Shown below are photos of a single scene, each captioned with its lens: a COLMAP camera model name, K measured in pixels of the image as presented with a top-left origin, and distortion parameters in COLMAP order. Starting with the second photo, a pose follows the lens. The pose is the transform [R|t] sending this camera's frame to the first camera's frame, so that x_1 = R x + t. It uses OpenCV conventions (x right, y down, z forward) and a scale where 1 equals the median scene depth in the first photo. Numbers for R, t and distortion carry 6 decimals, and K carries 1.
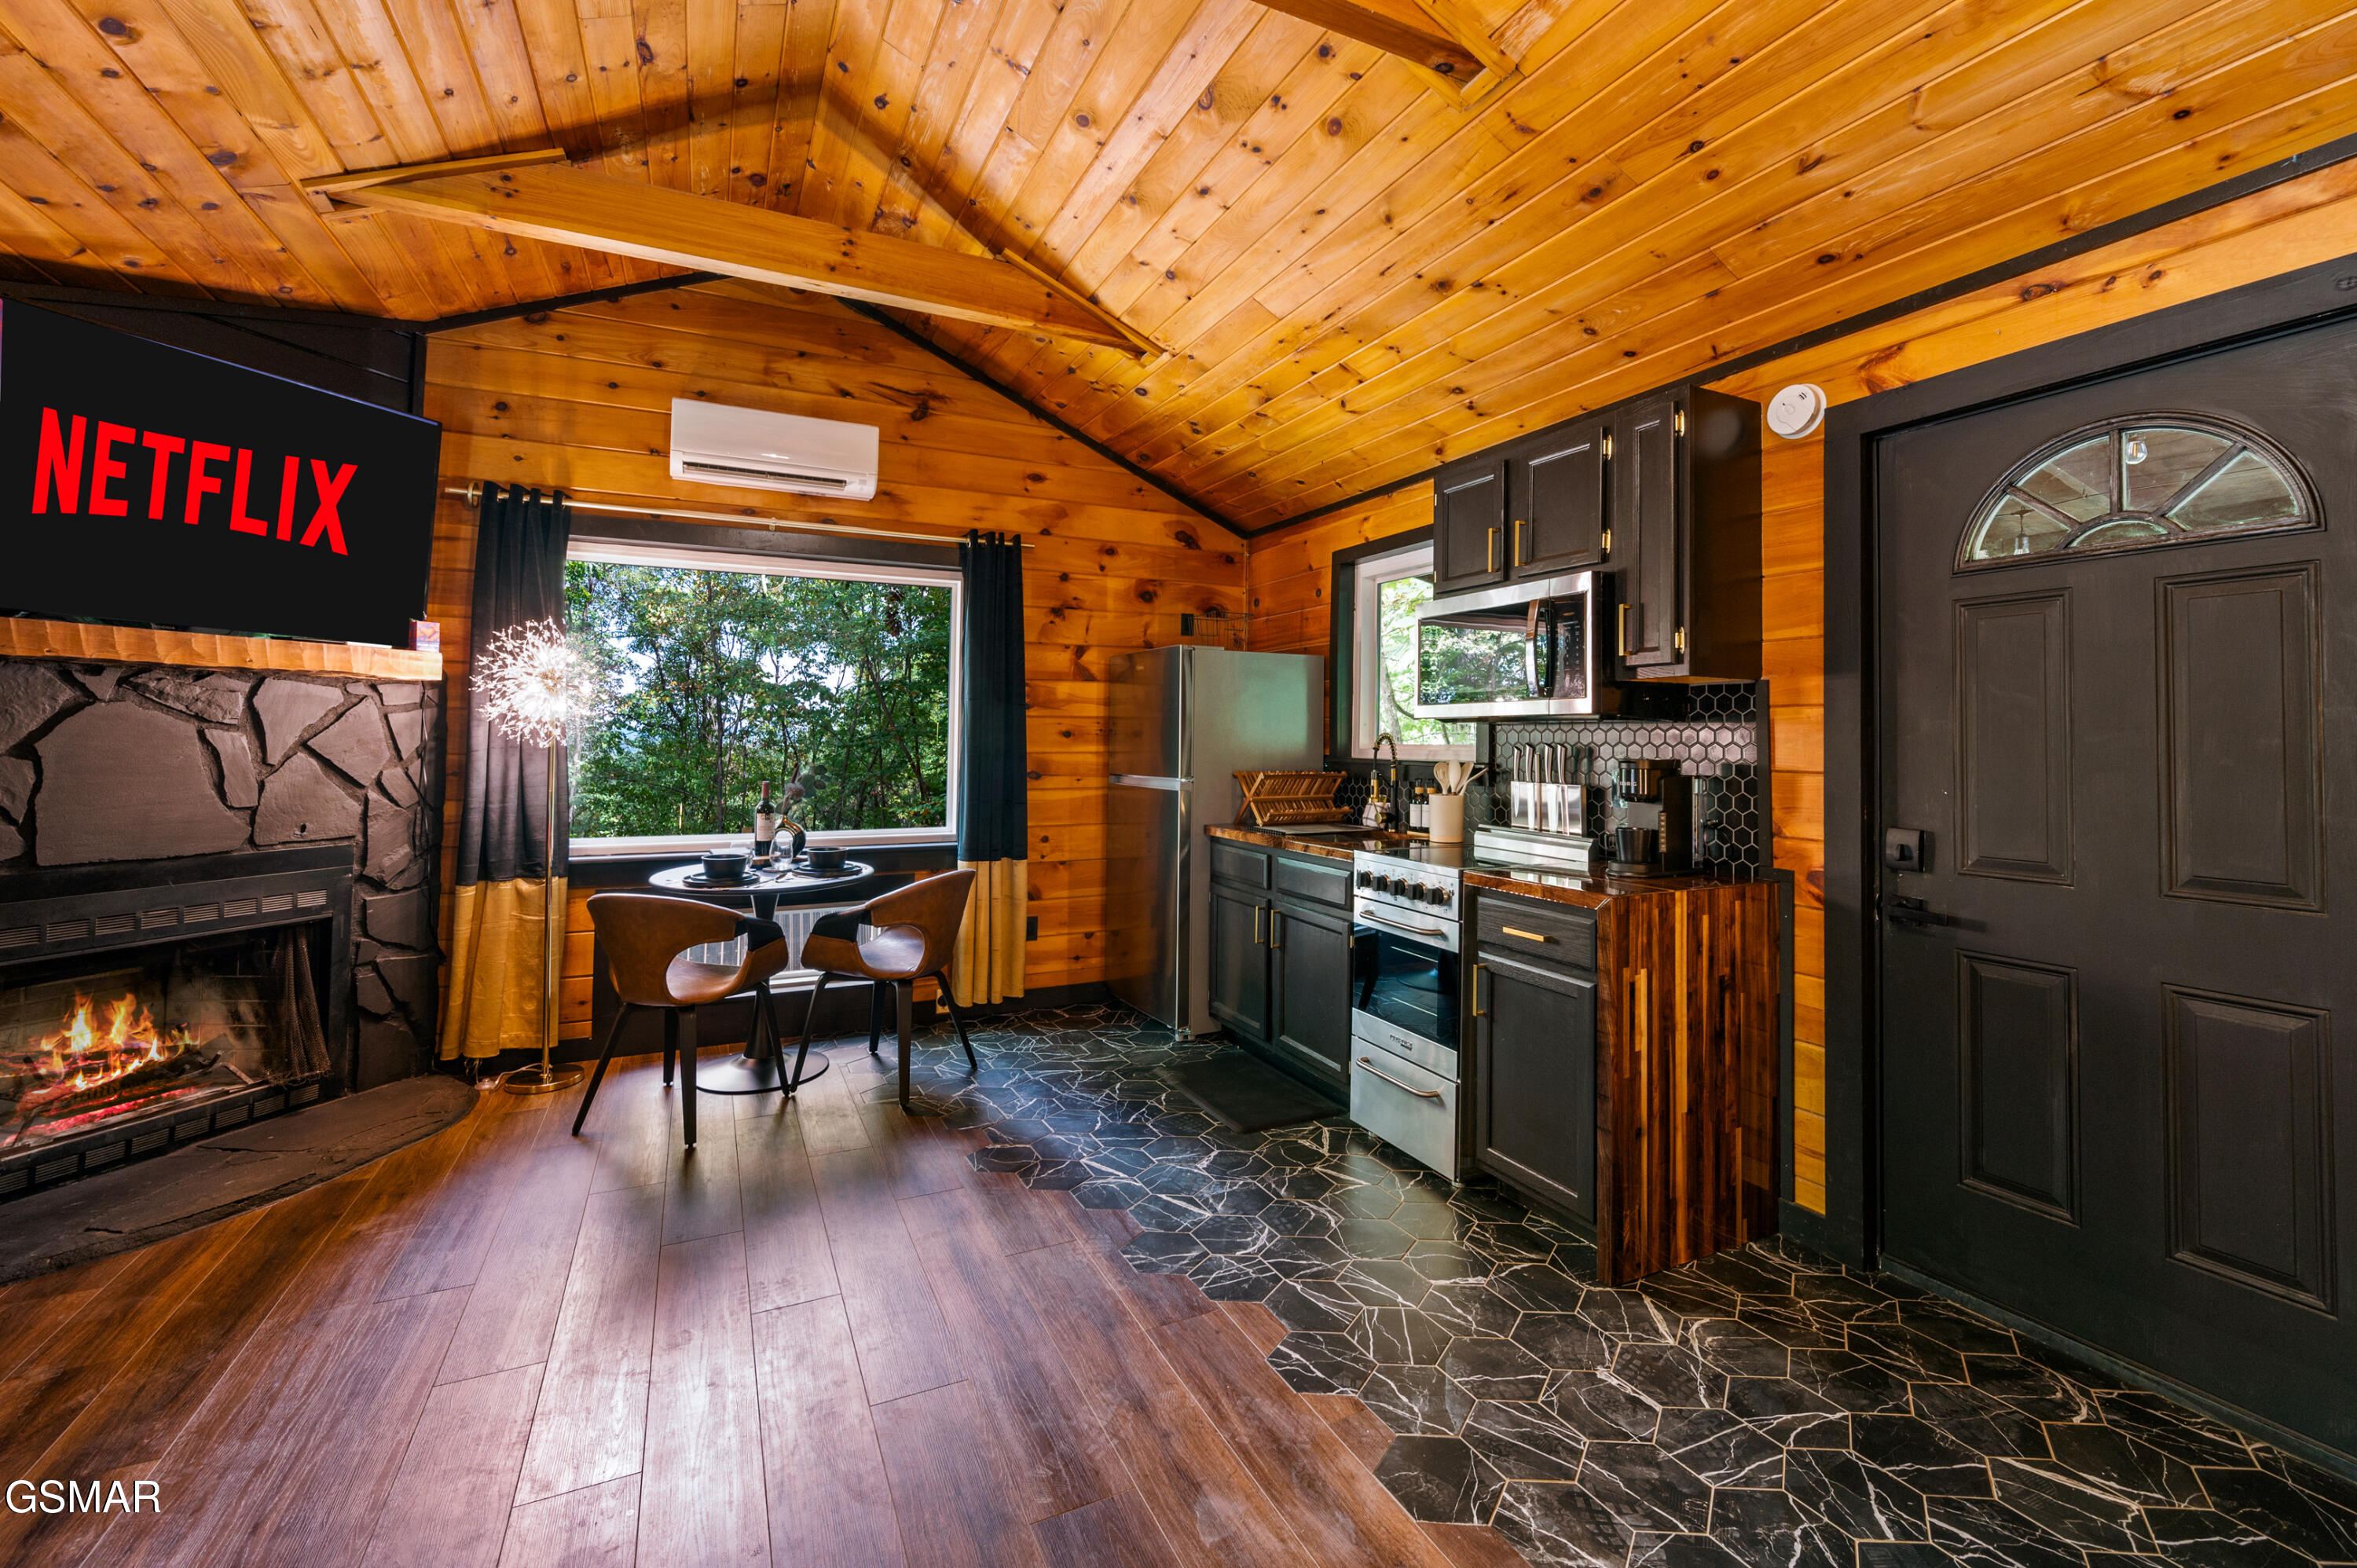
lens RADIAL K [[977.2, 0, 1175.4], [0, 977.2, 735.1], [0, 0, 1]] dist [-0.000369, -0.000394]
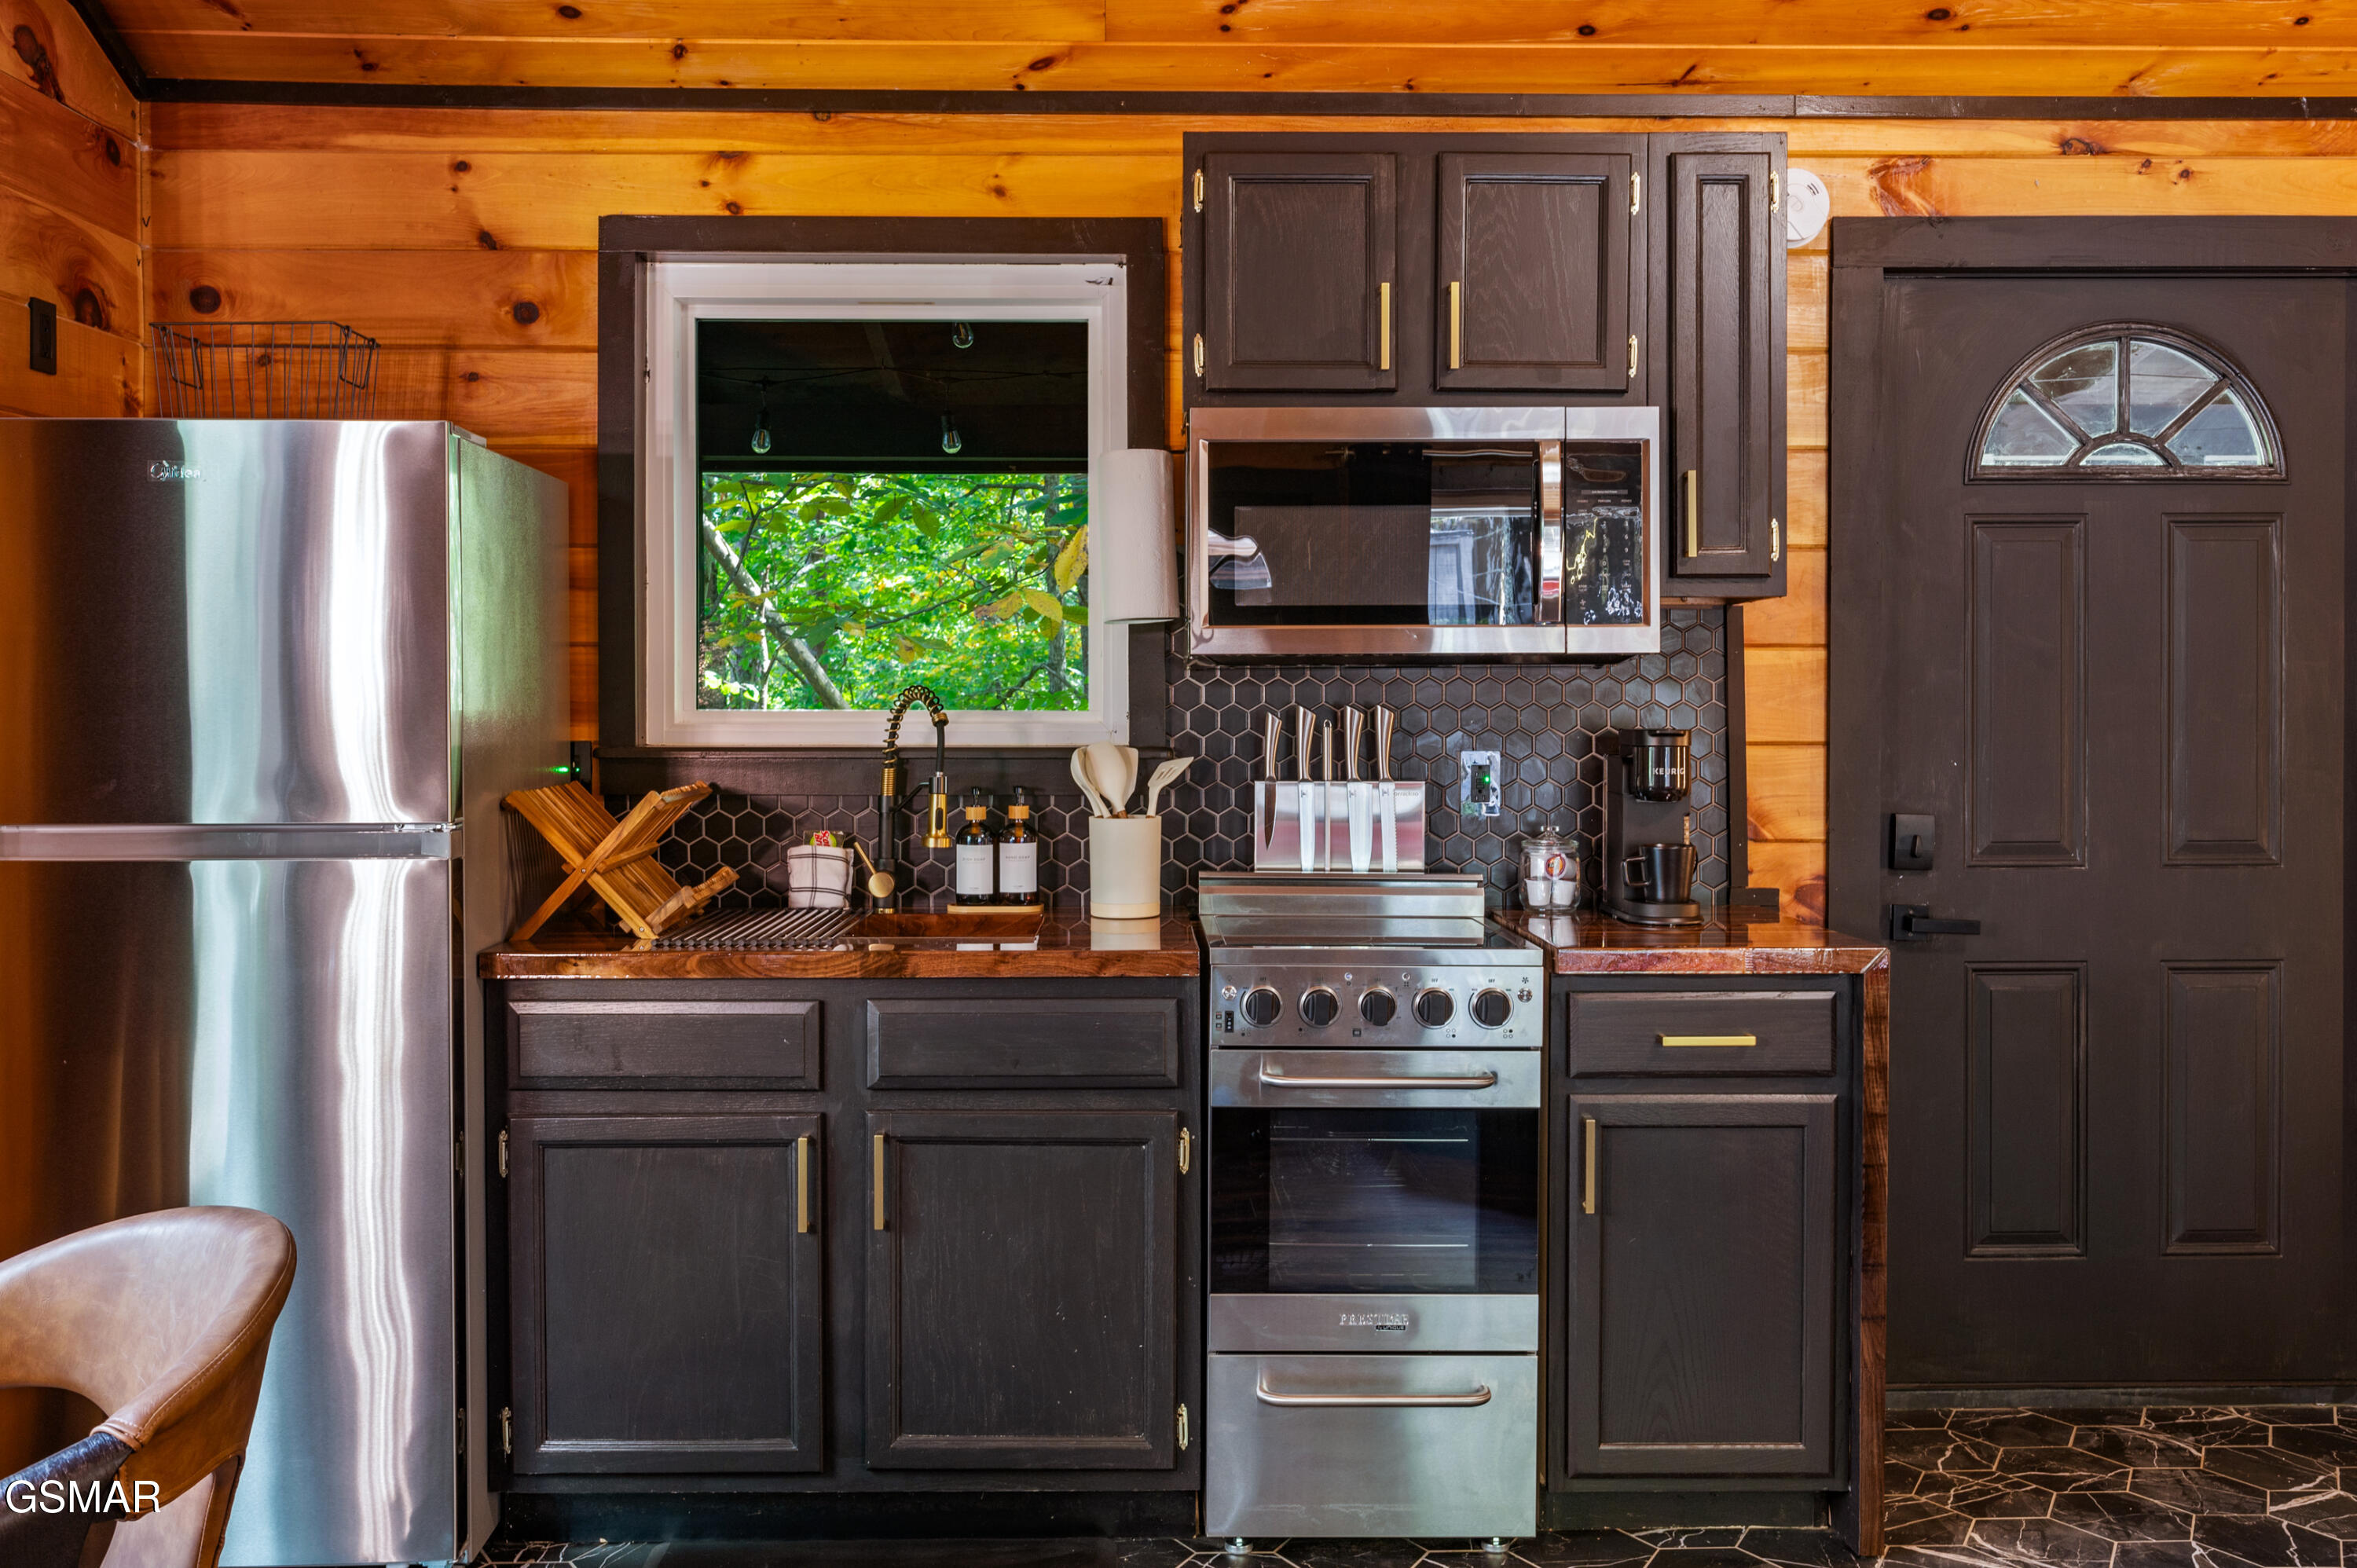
lens RADIAL K [[2107.0, 0, 1178.5], [0, 2107.0, 784.0], [0, 0, 1]] dist [-0.003482, 0.000762]
pose [[0.428243, -0.044432, 0.902571, -0.697804], [0.000795, 0.998809, 0.048793, -0.004759], [-0.903663, -0.020177, 0.427768, 0.601718]]
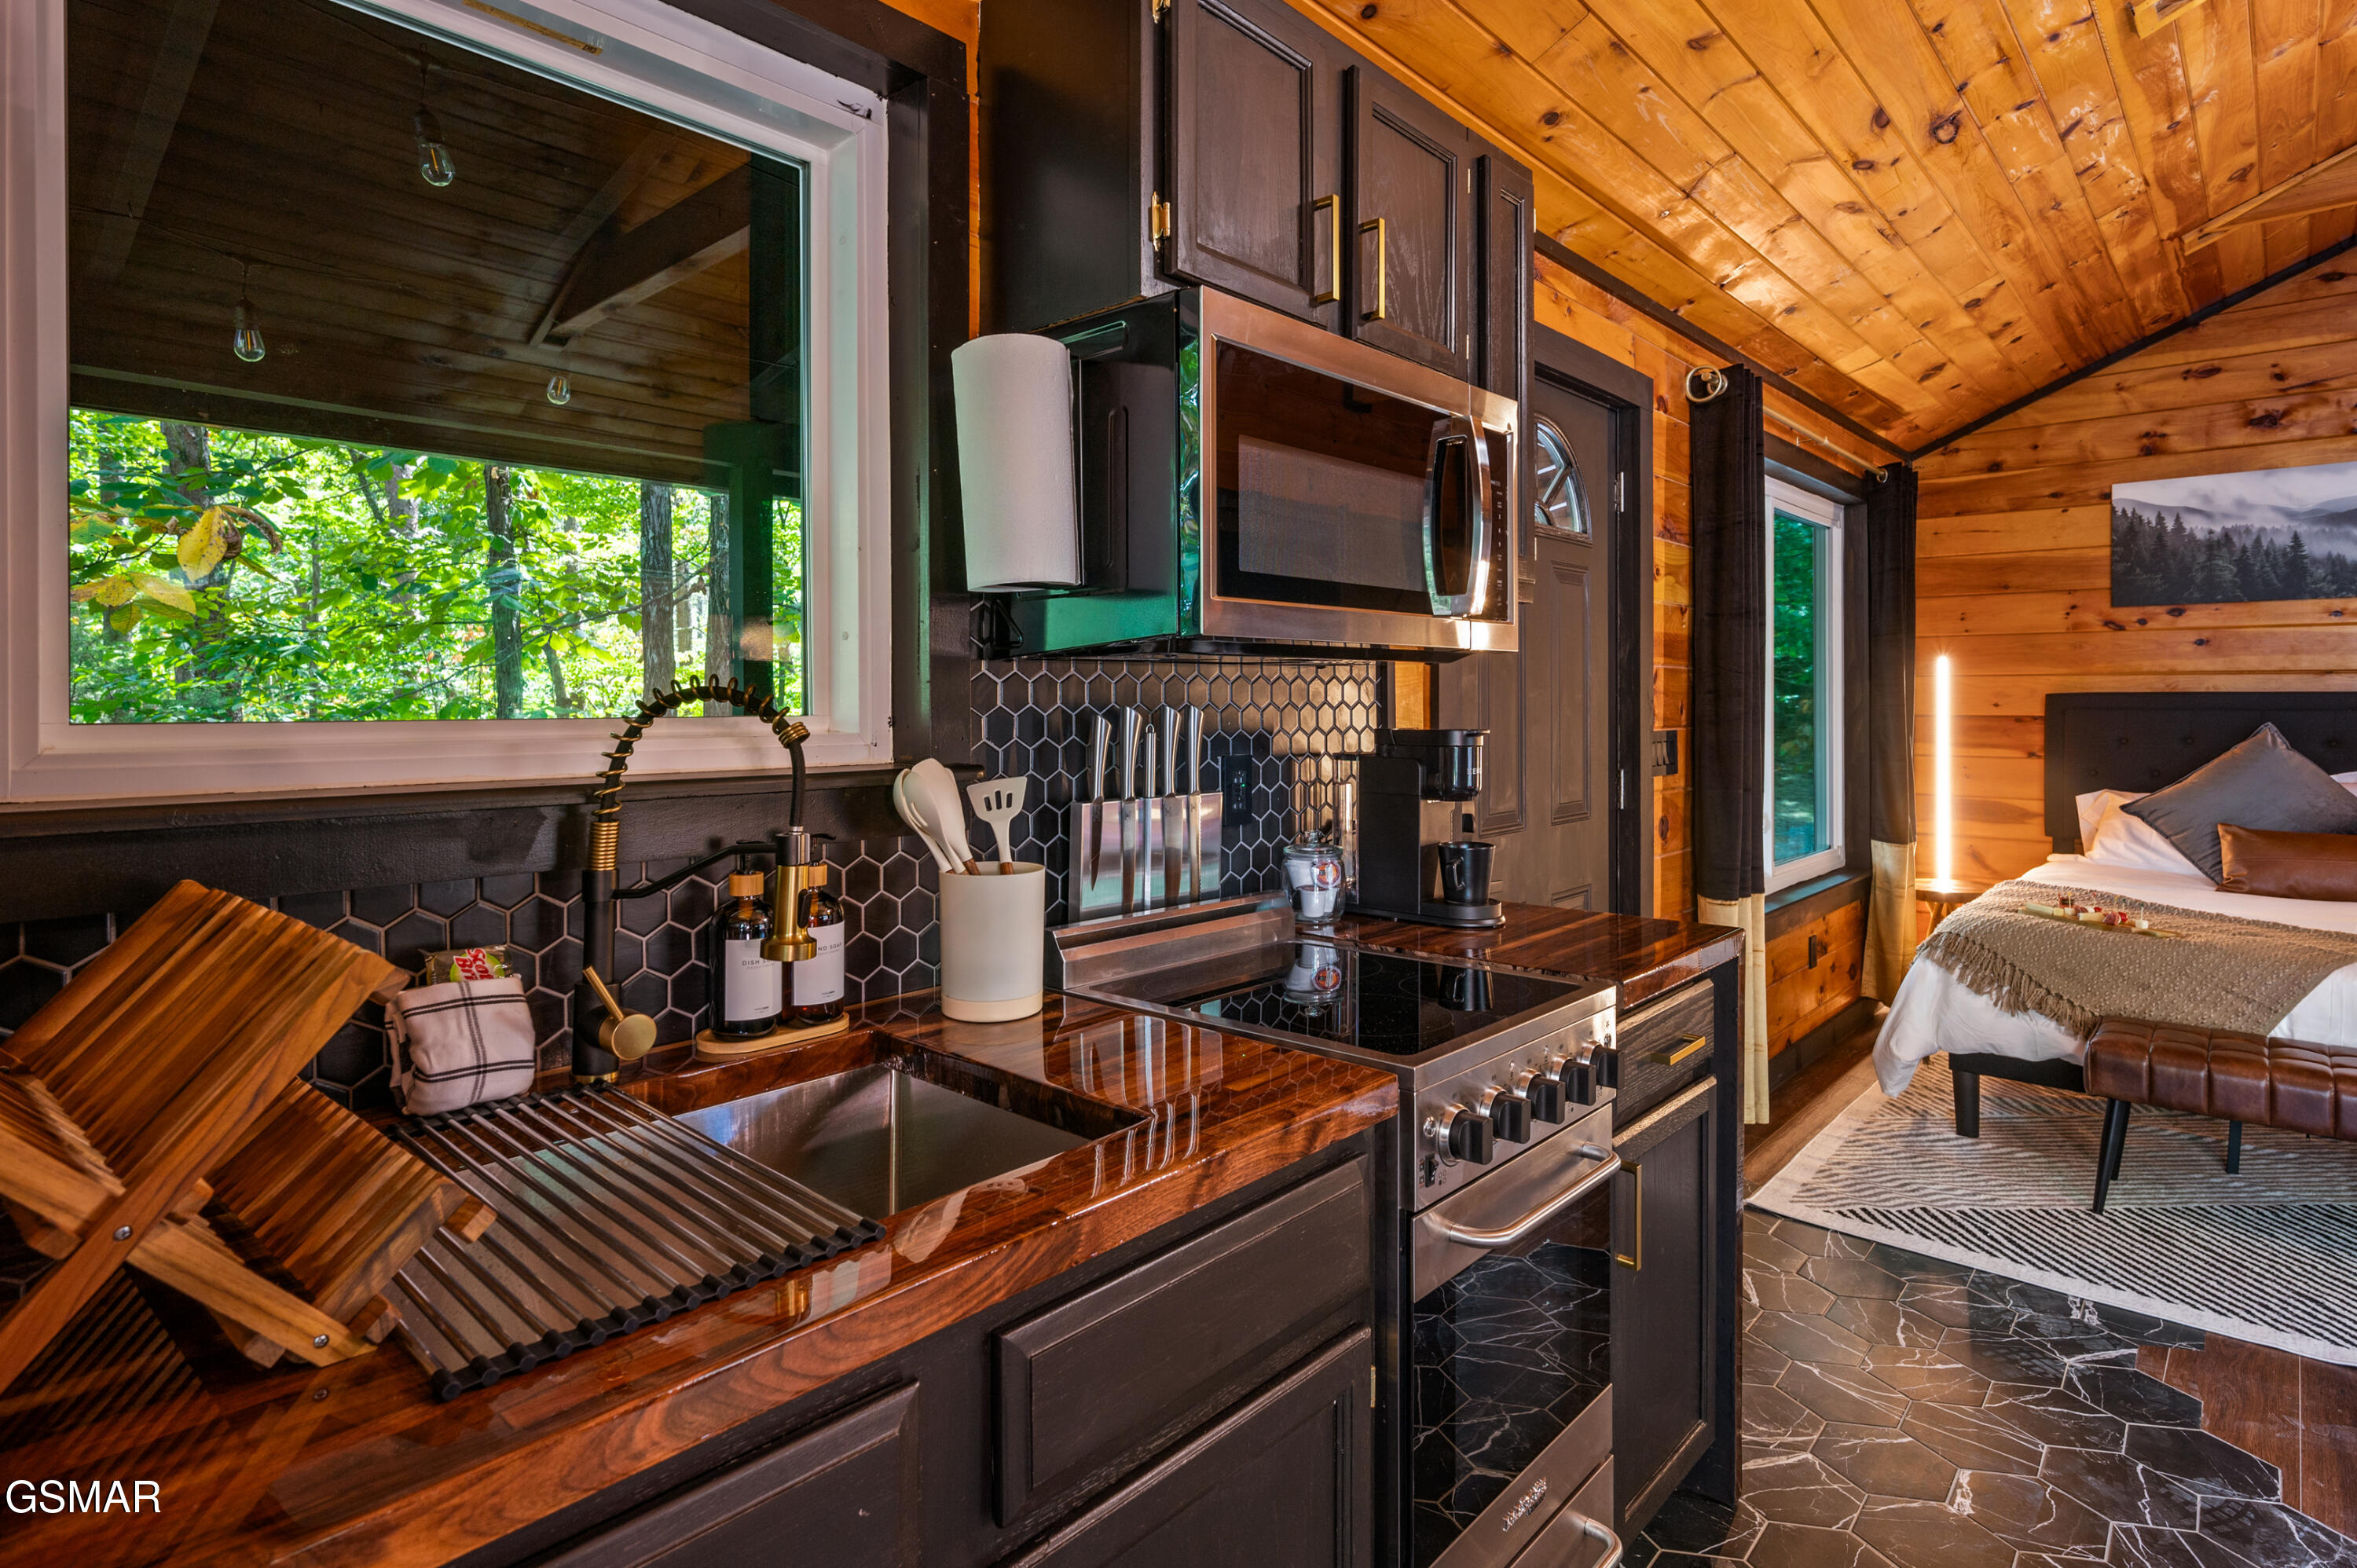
lens RADIAL K [[1219.7, 0, 1177.6], [0, 1219.7, 718.3], [0, 0, 1]] dist [-0.009197, -0.000219]
pose [[-0.369288, -0.016763, 0.929164, -0.137317], [-0.002464, 0.999851, 0.017059, 0.004209], [-0.929312, 0.004010, -0.369274, 1.212388]]
